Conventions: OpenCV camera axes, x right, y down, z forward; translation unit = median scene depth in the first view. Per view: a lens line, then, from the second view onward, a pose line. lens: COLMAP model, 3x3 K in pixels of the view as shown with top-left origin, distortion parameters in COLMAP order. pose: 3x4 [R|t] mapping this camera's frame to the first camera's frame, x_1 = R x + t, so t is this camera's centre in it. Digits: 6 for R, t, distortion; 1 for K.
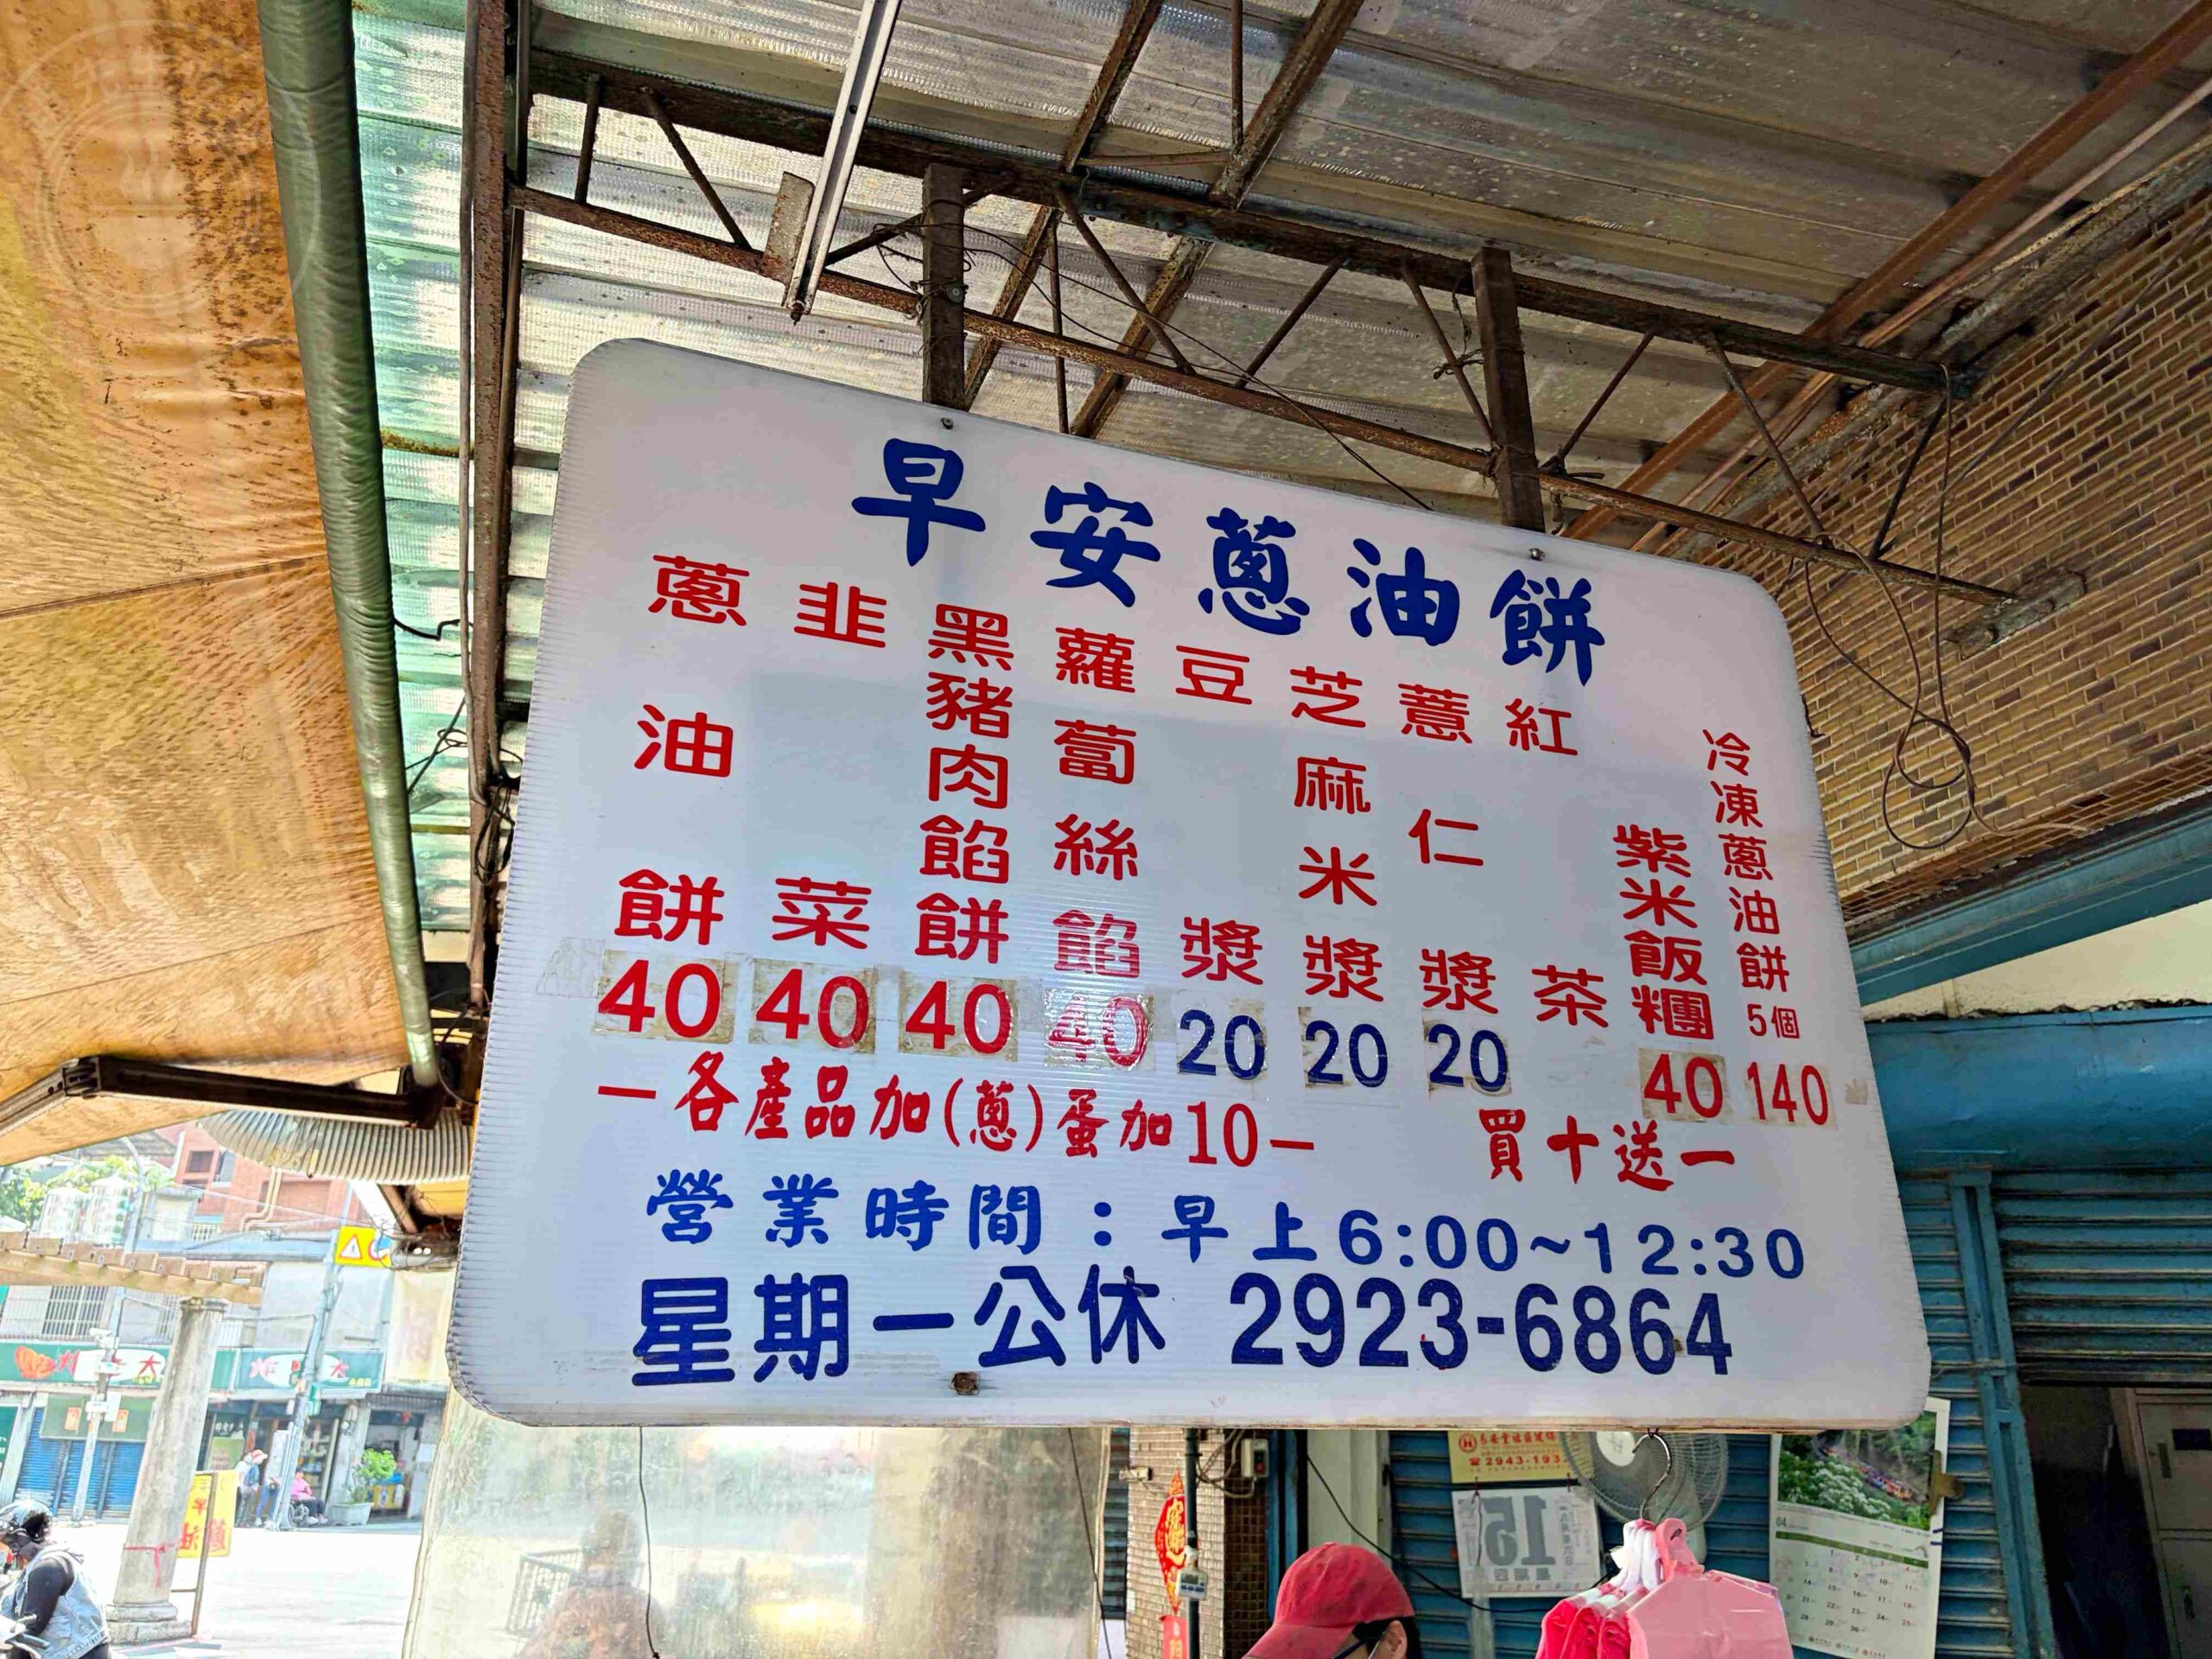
lens RADIAL K [[1657.7, 0, 1123.0], [0, 1657.7, 831.2], [0, 0, 1]] dist [0.037855, -0.045084]
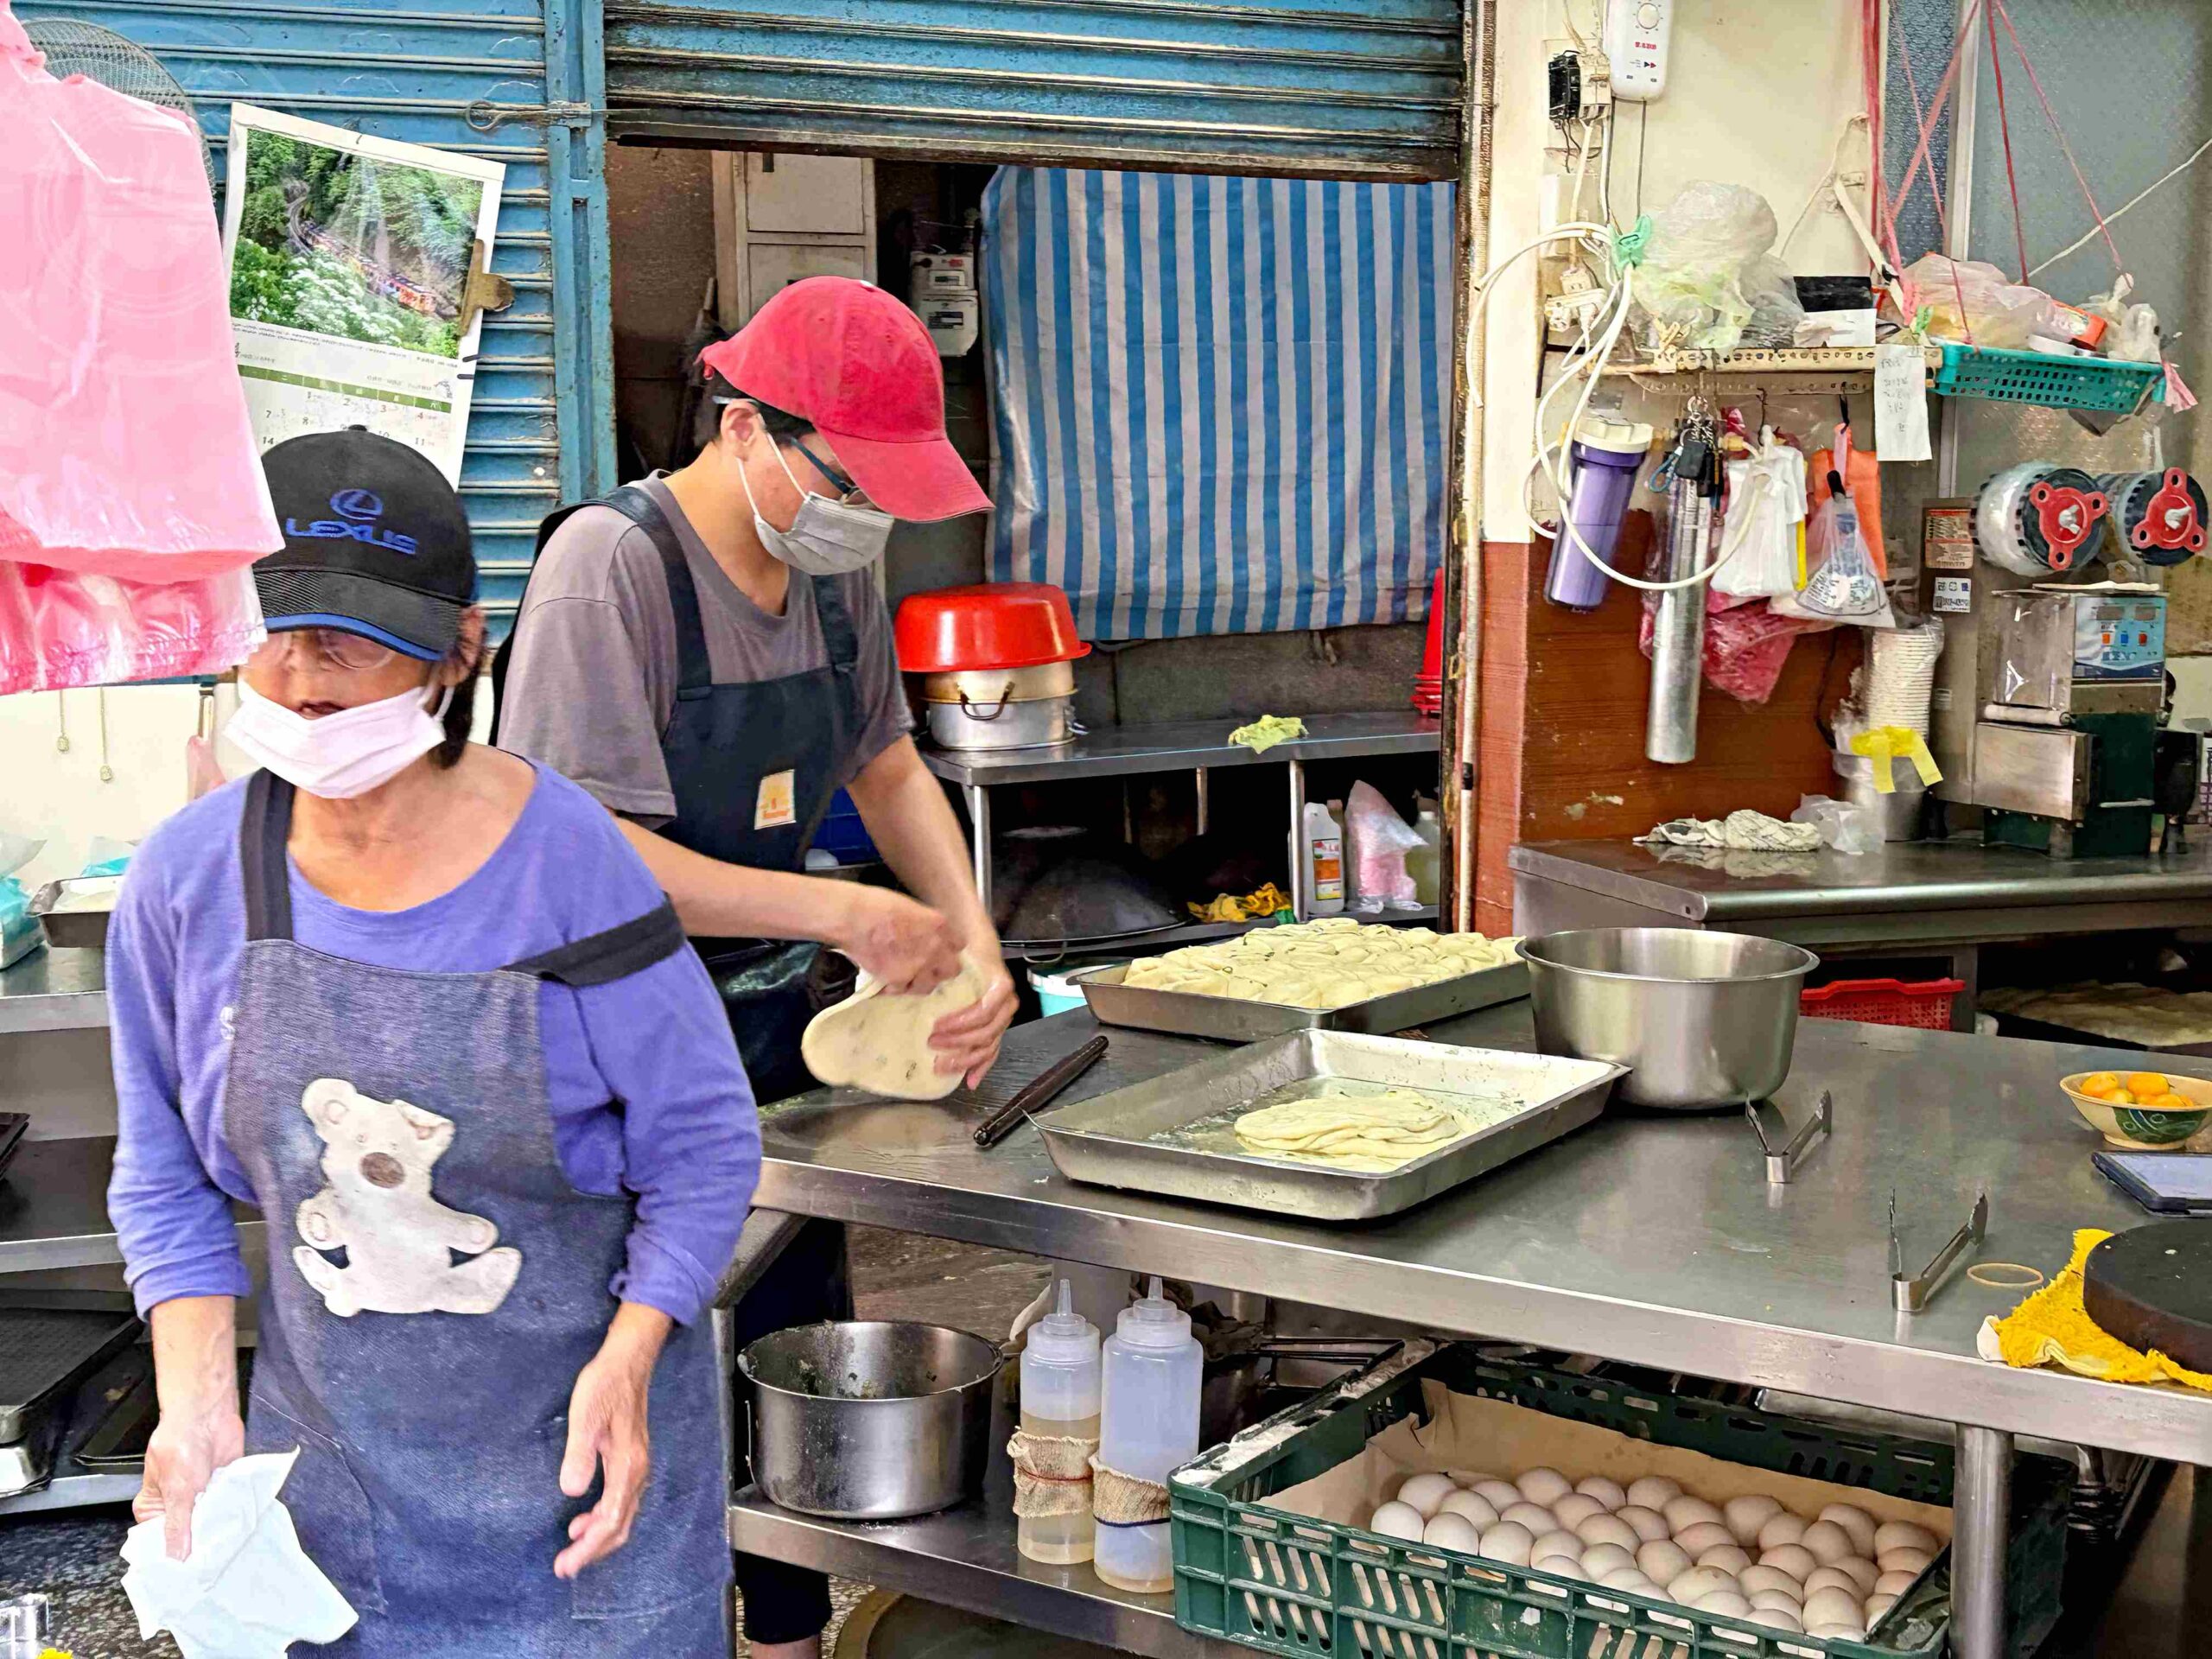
lens RADIAL K [[2635.7, 0, 1097.4], [0, 2635.7, 836.3], [0, 0, 1]] dist [0.035674, -0.014131]
pose [[0.790043, -0.115851, 0.602006, 0.038089], [-0.187303, 0.889413, 0.416967, 0.106395], [-0.583738, -0.442179, 0.680975, 0.071337]]
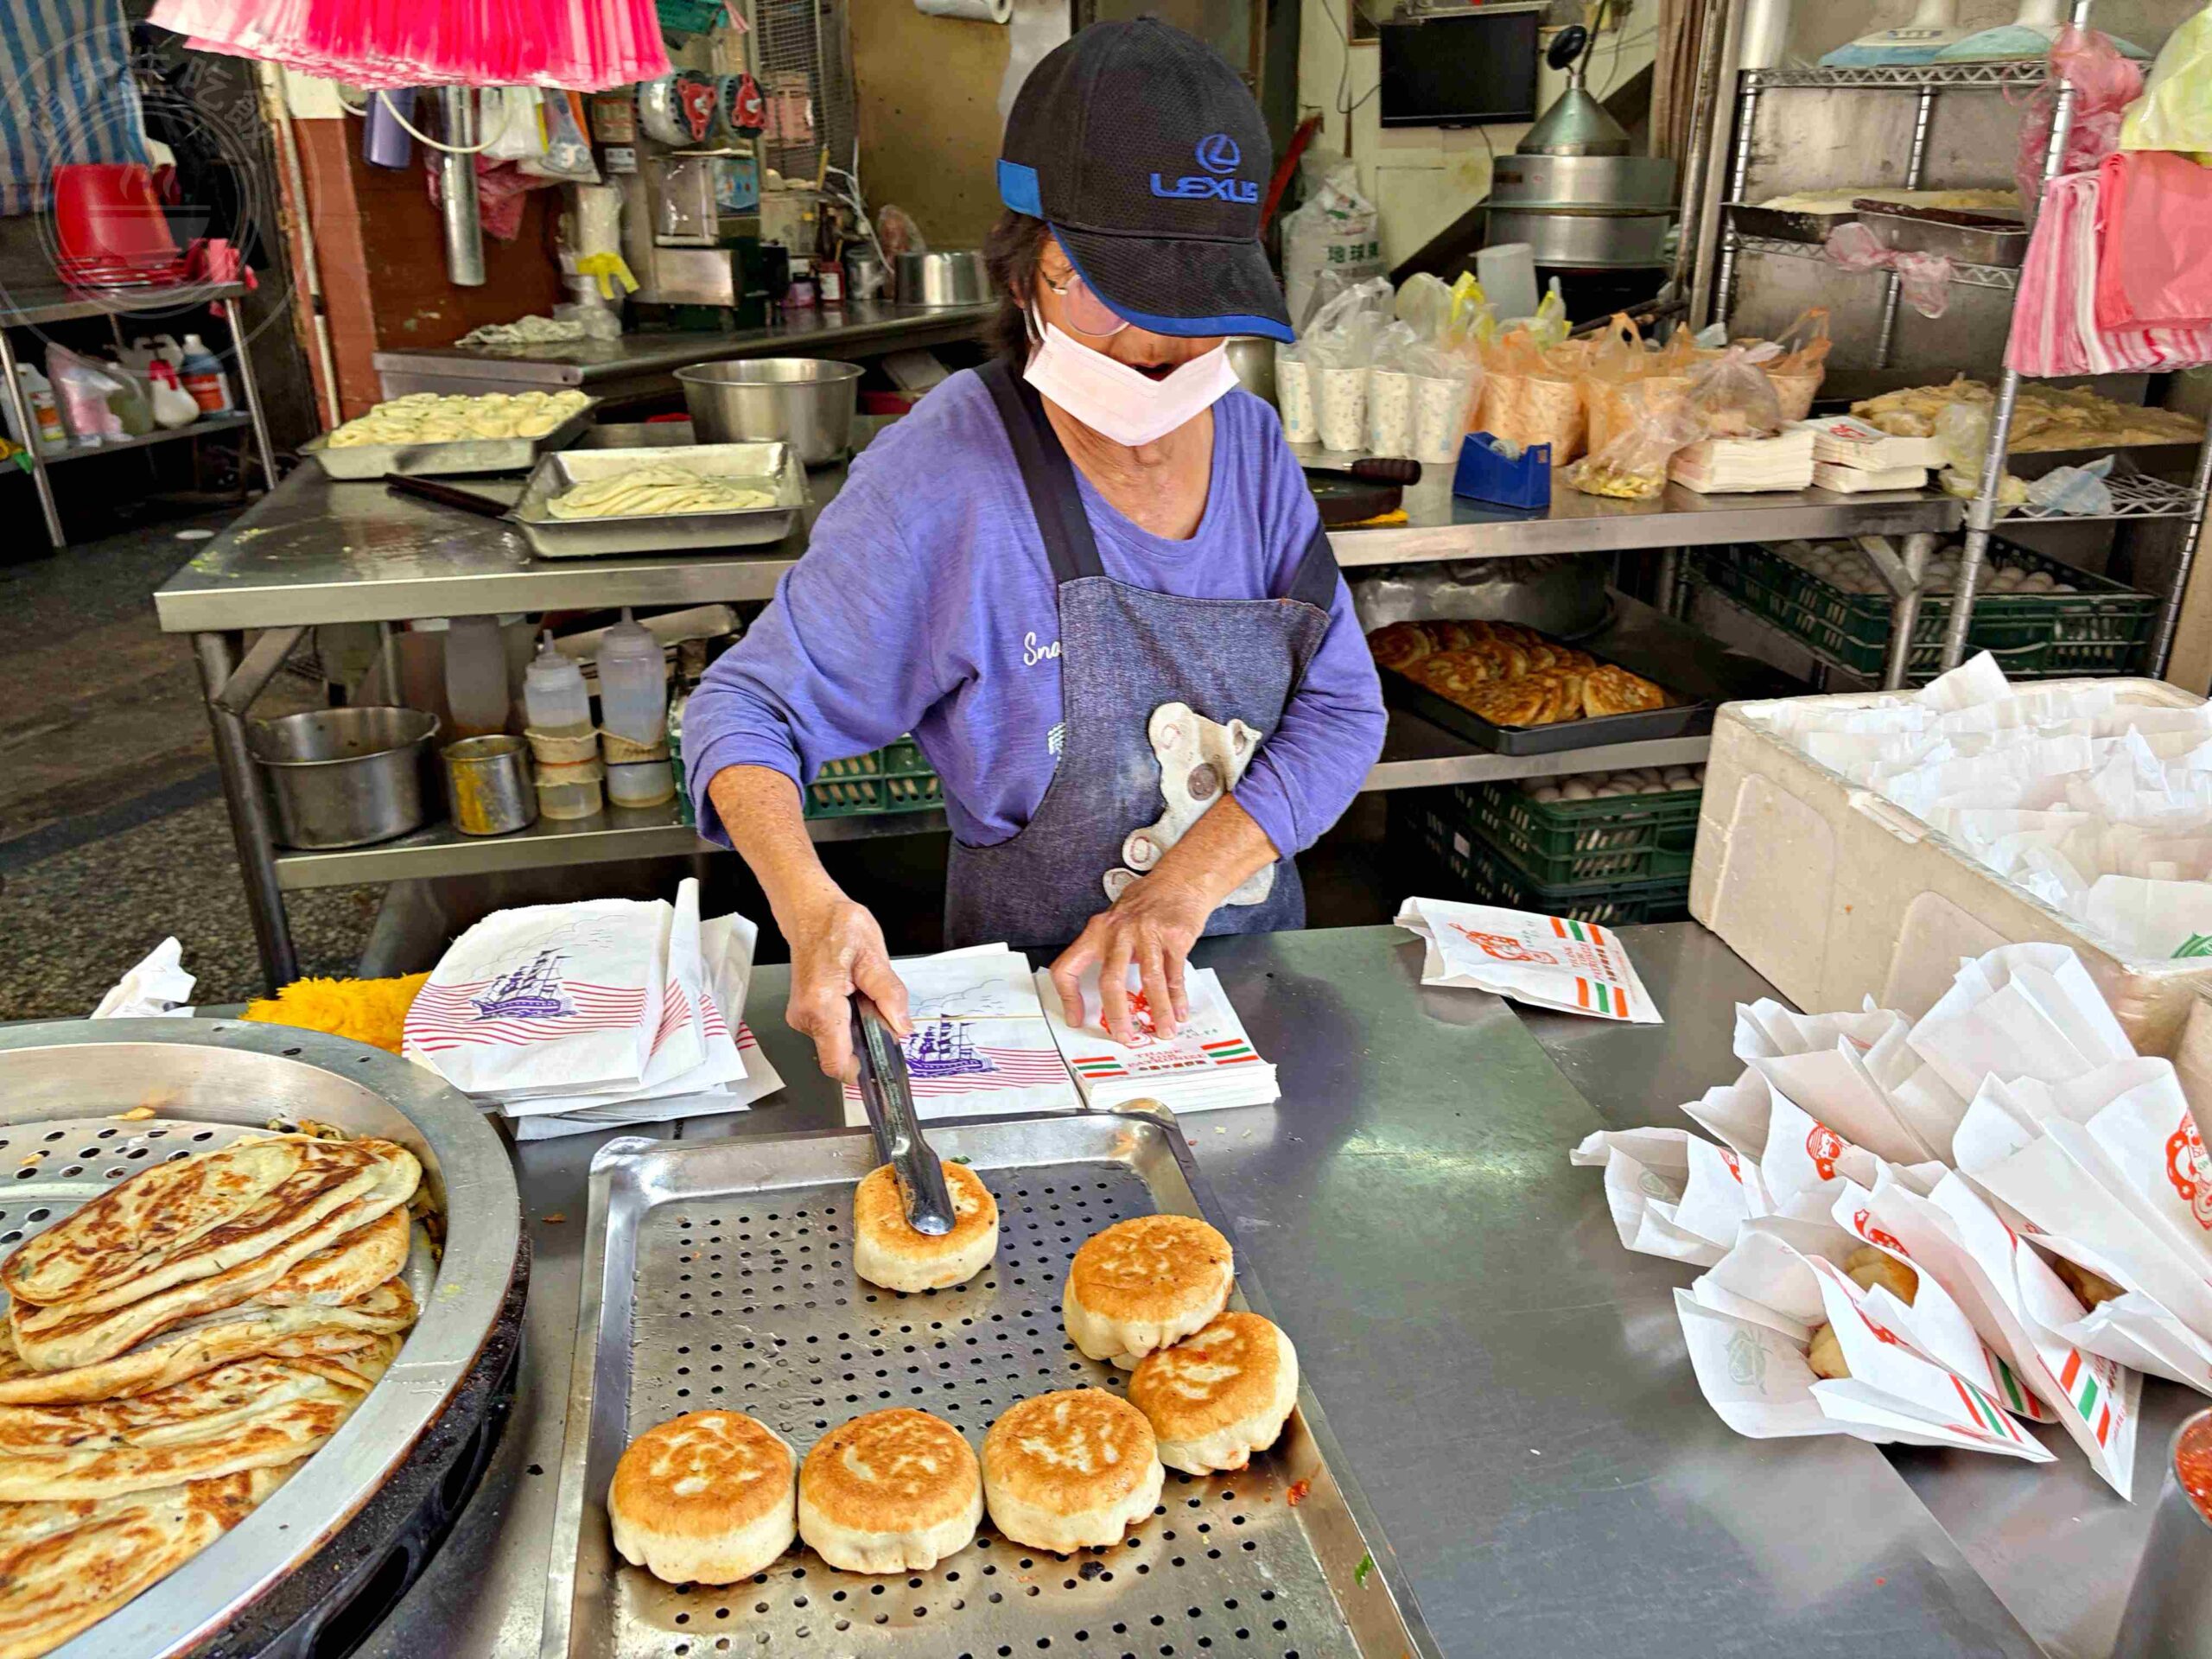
lens RADIAL K [[1657.7, 0, 1123.0], [0, 1657.7, 831.2], [0, 0, 1]] dist [0.037855, -0.045084]
pose [[0.127896, -0.416121, 0.900270, -0.101401], [-0.344180, 0.832691, 0.433780, 0.196808], [-0.930152, -0.365334, -0.036722, 0.248449]]
